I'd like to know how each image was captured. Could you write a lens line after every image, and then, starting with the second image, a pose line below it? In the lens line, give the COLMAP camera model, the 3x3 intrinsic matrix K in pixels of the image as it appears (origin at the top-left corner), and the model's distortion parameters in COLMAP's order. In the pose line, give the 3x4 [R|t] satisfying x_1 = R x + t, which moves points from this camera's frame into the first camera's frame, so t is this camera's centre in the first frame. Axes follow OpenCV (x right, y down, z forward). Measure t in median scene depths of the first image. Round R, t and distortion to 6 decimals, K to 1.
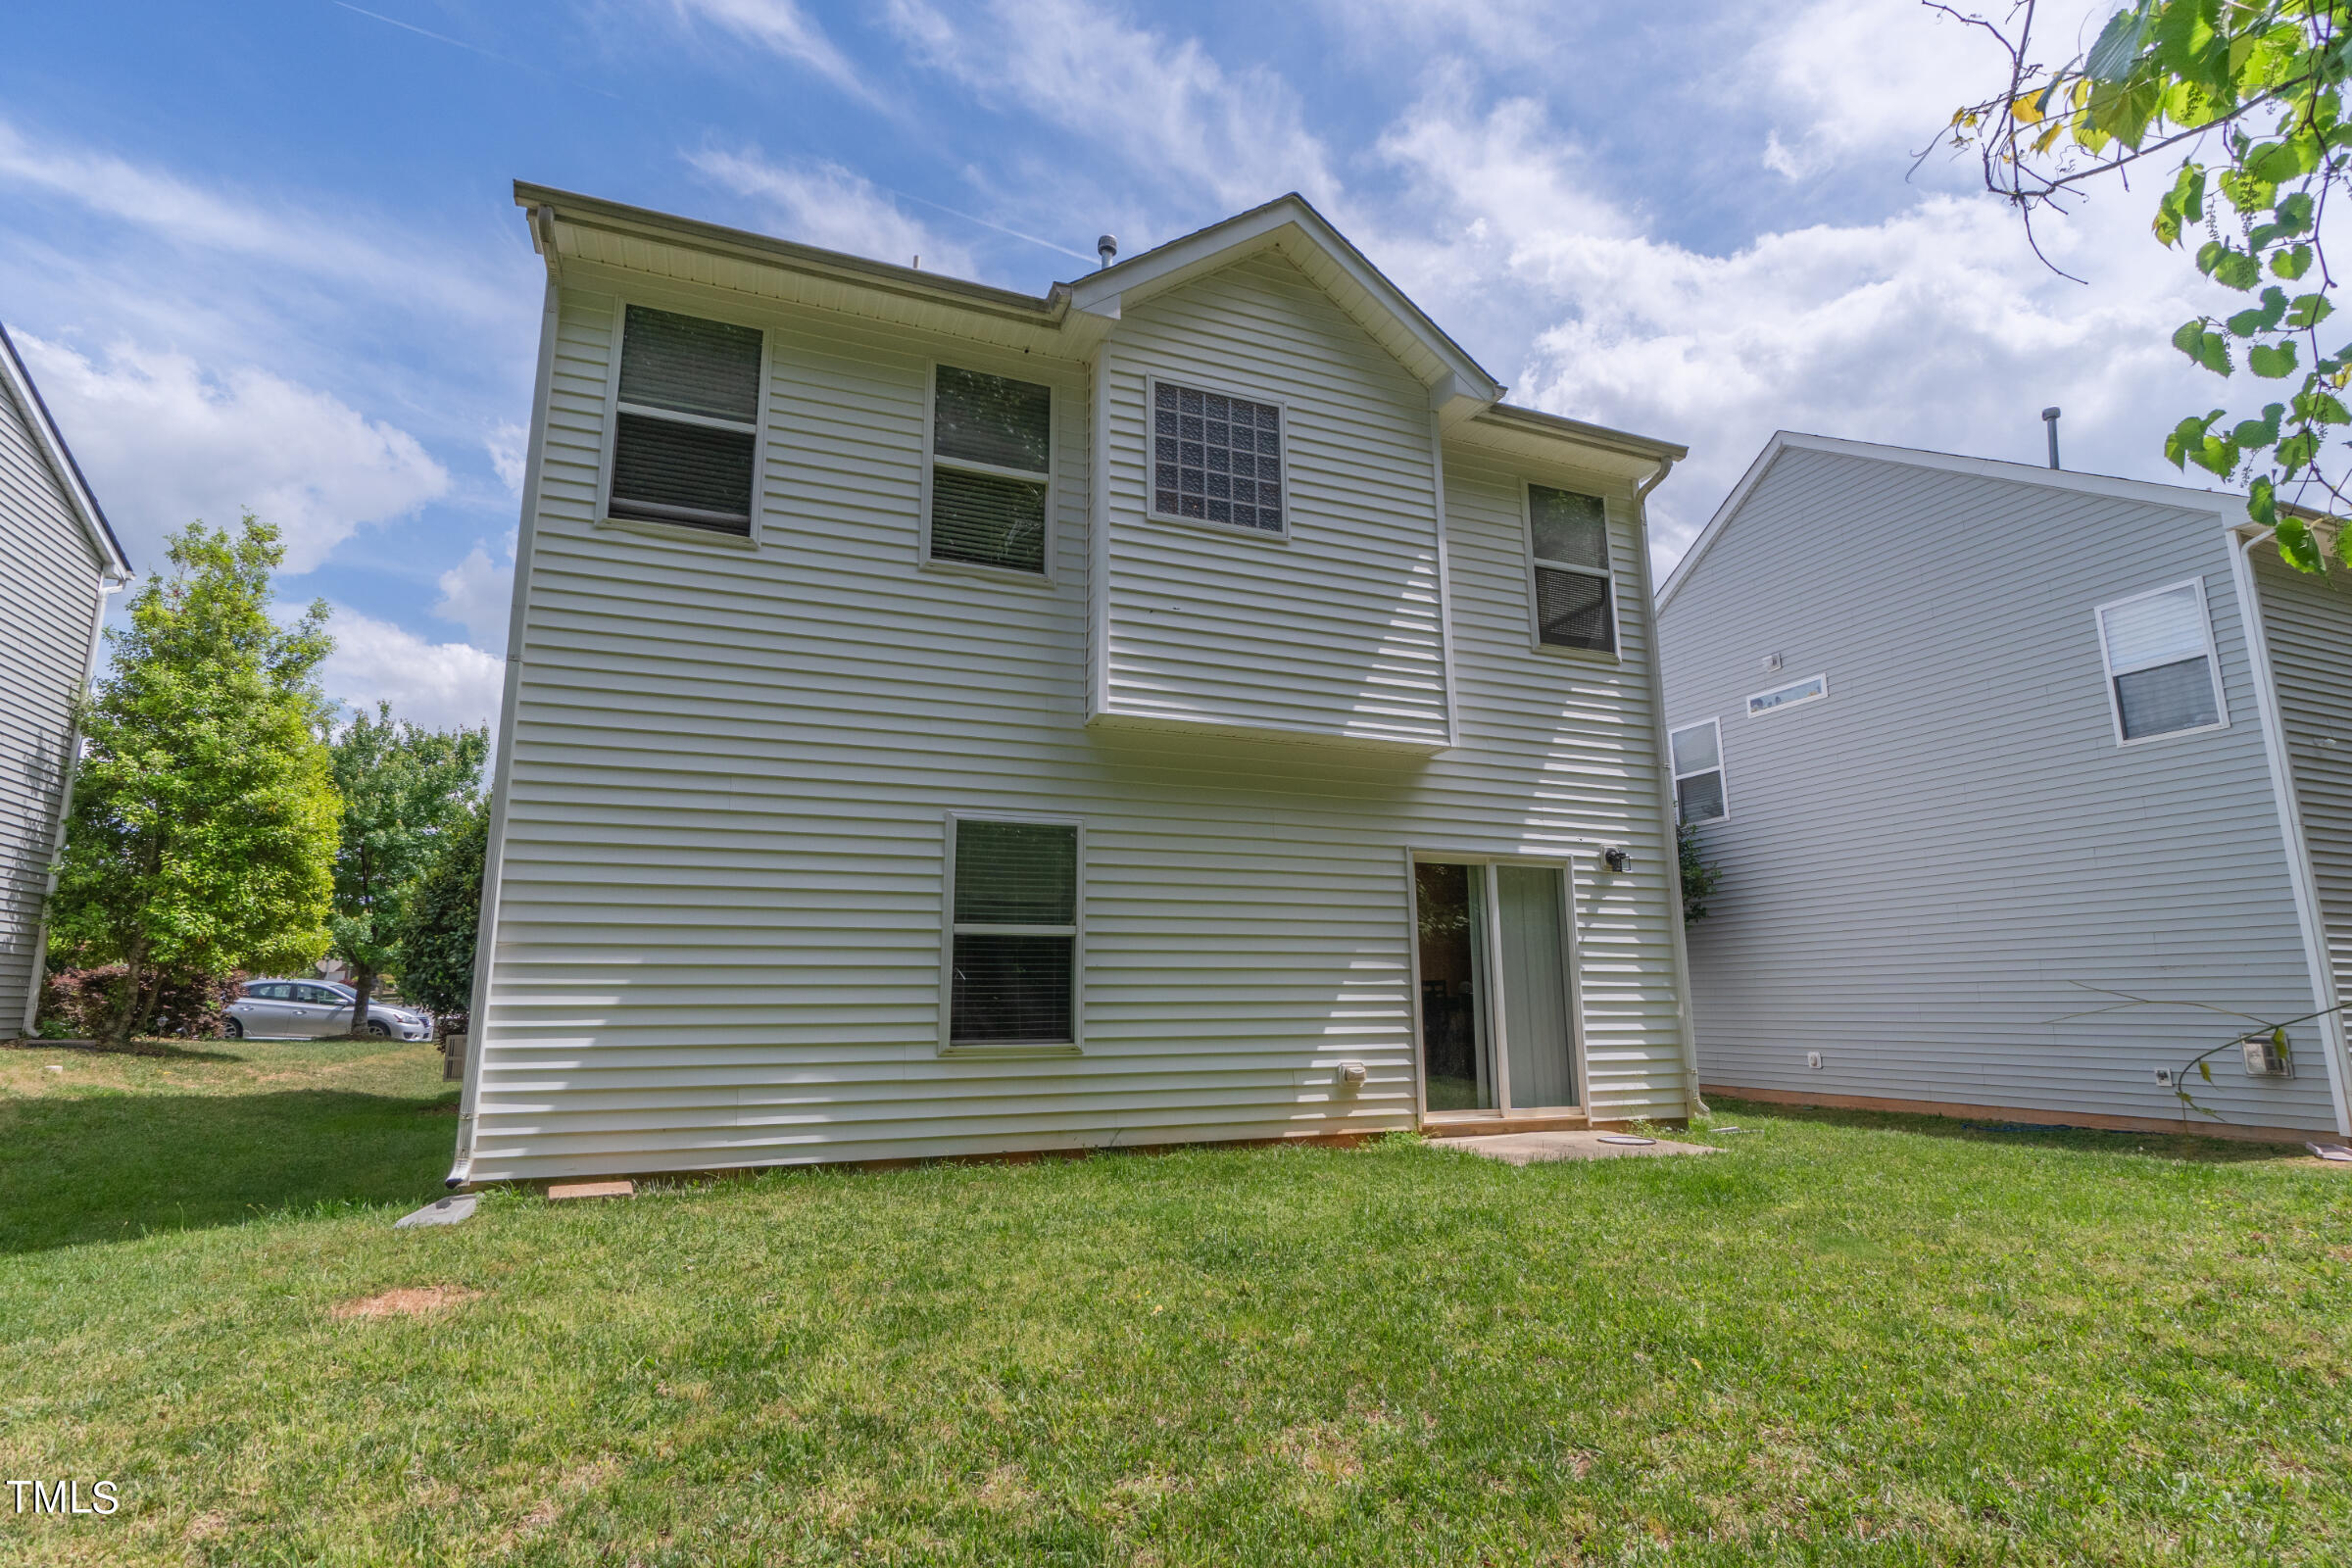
lens RADIAL K [[1118.3, 0, 1166.9], [0, 1118.3, 790.6], [0, 0, 1]] dist [0.004264, 0.000779]
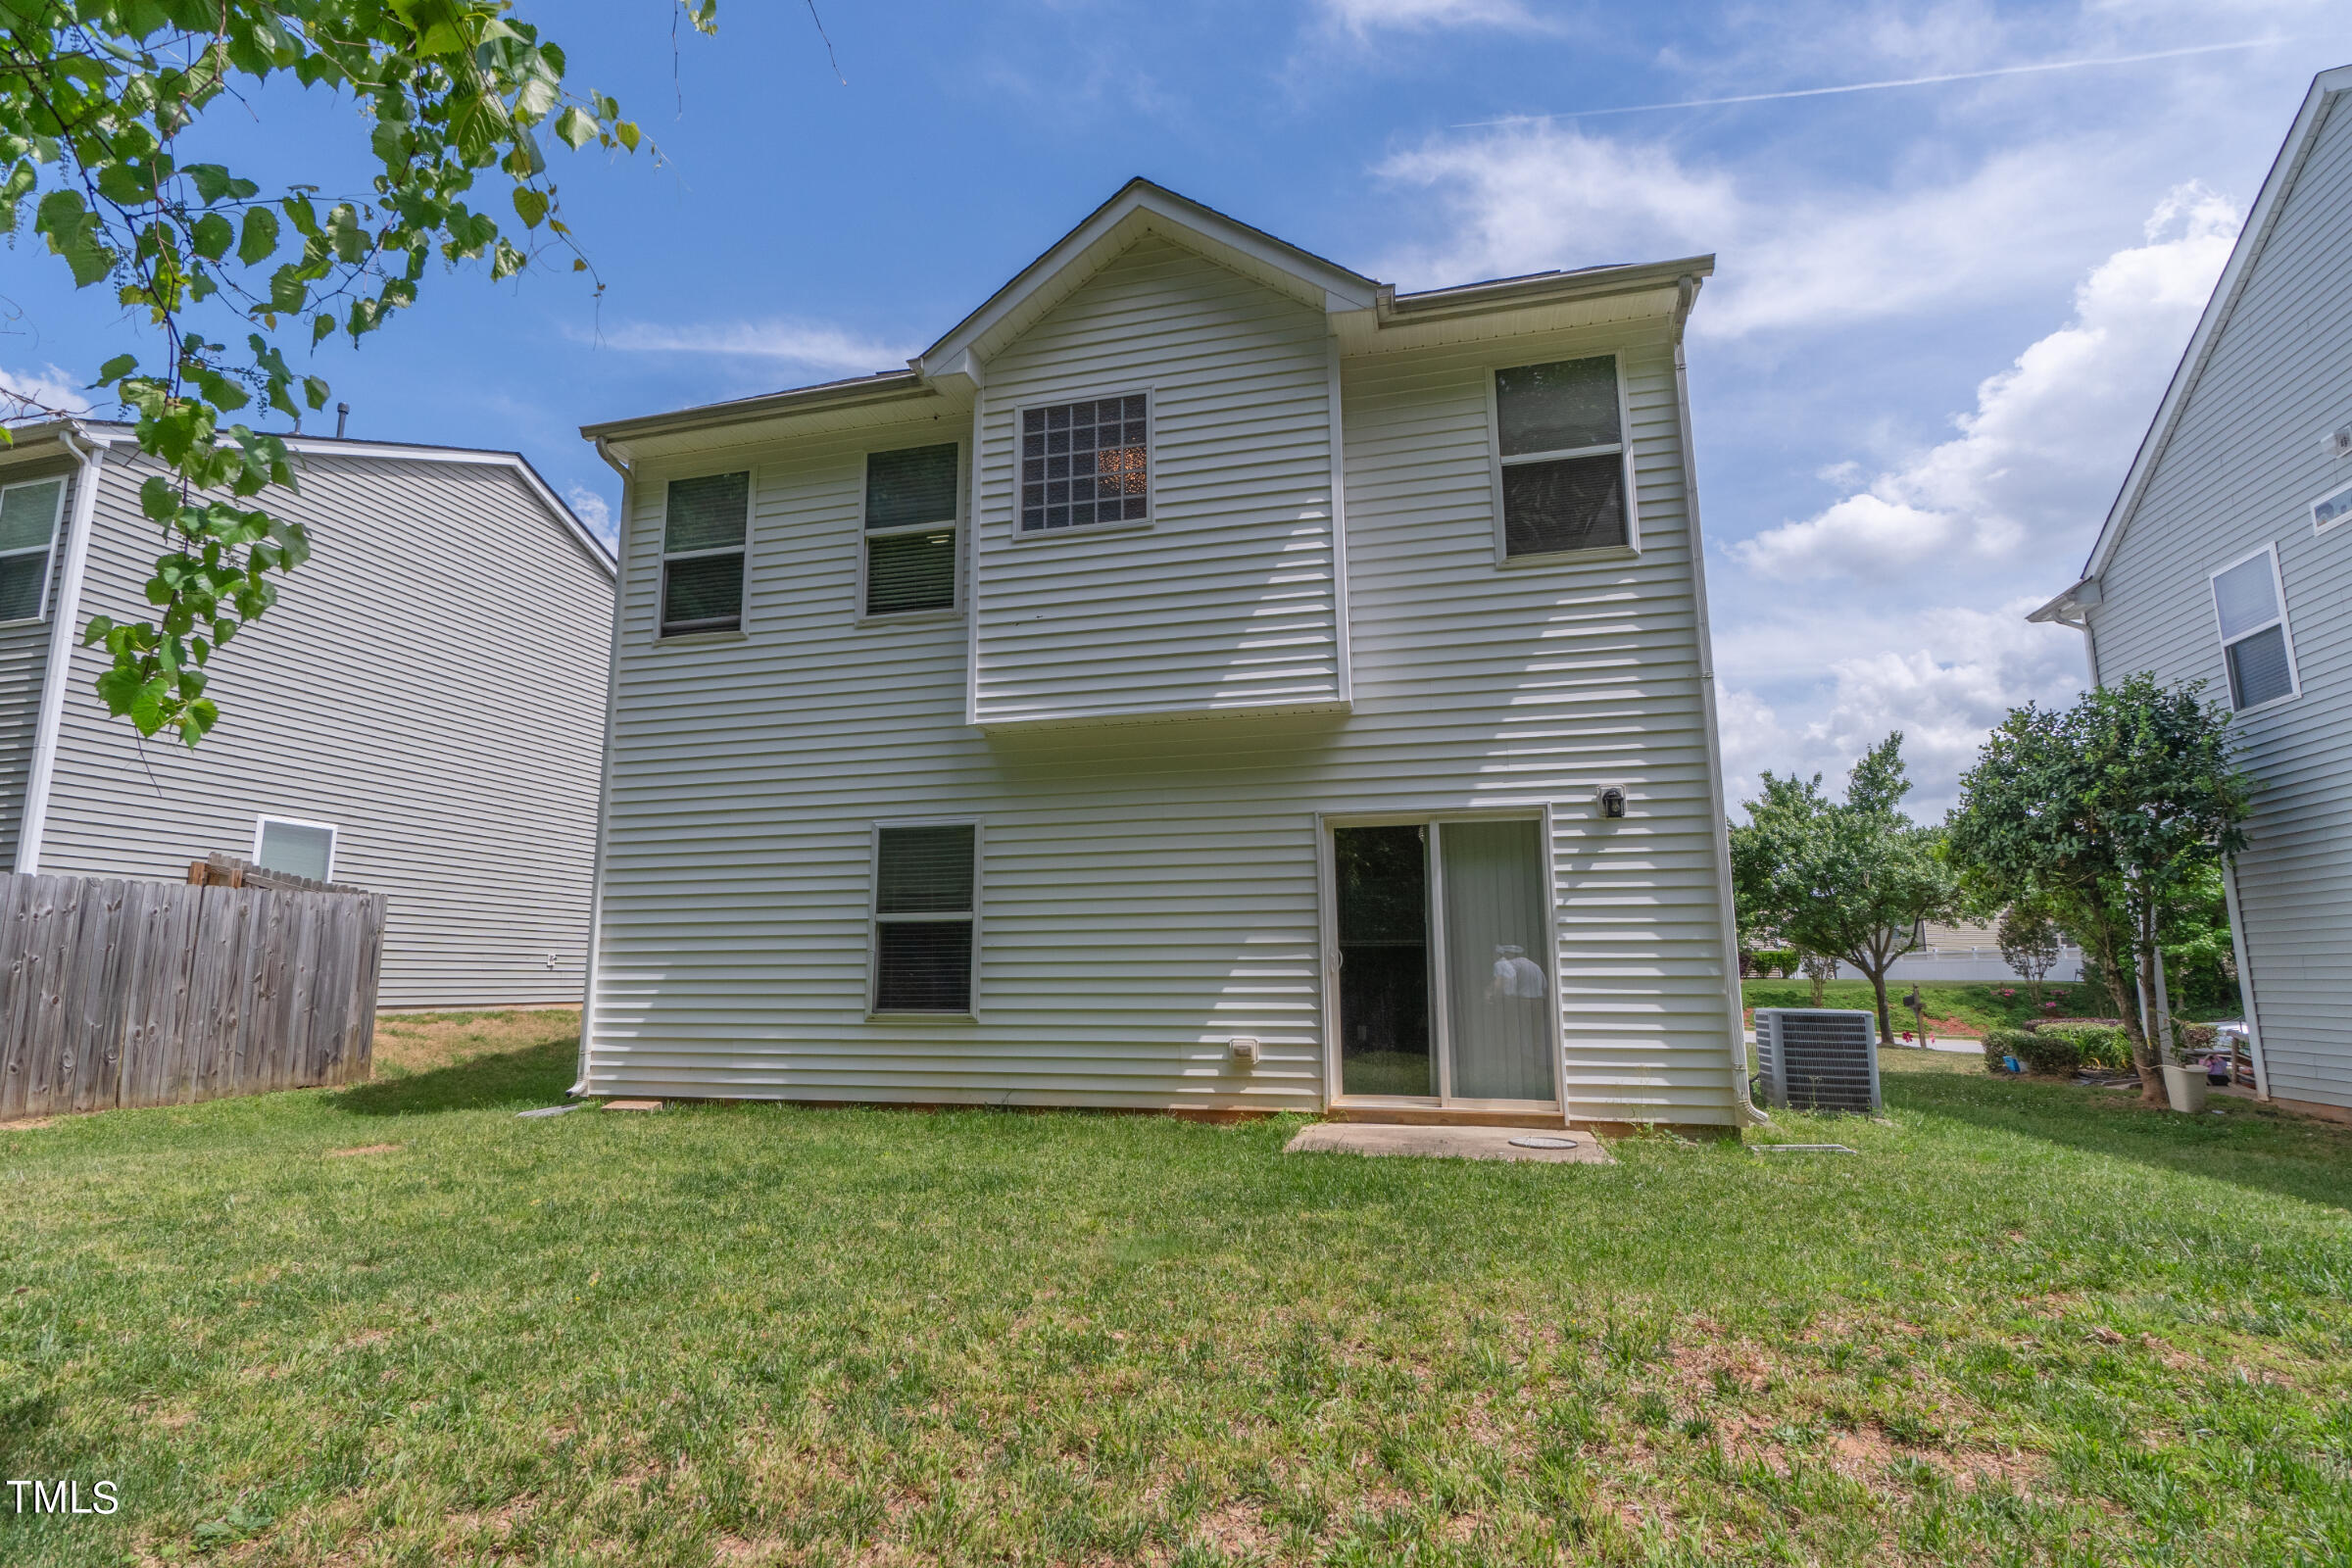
lens RADIAL K [[1118.3, 0, 1160.2], [0, 1118.3, 790.4], [0, 0, 1]] dist [0.004264, 0.000779]
pose [[0.808317, -0.096221, -0.580831, 0.697451], [0.110335, 0.993833, -0.011091, 0.029144], [0.578316, -0.055121, 0.813948, 0.169859]]
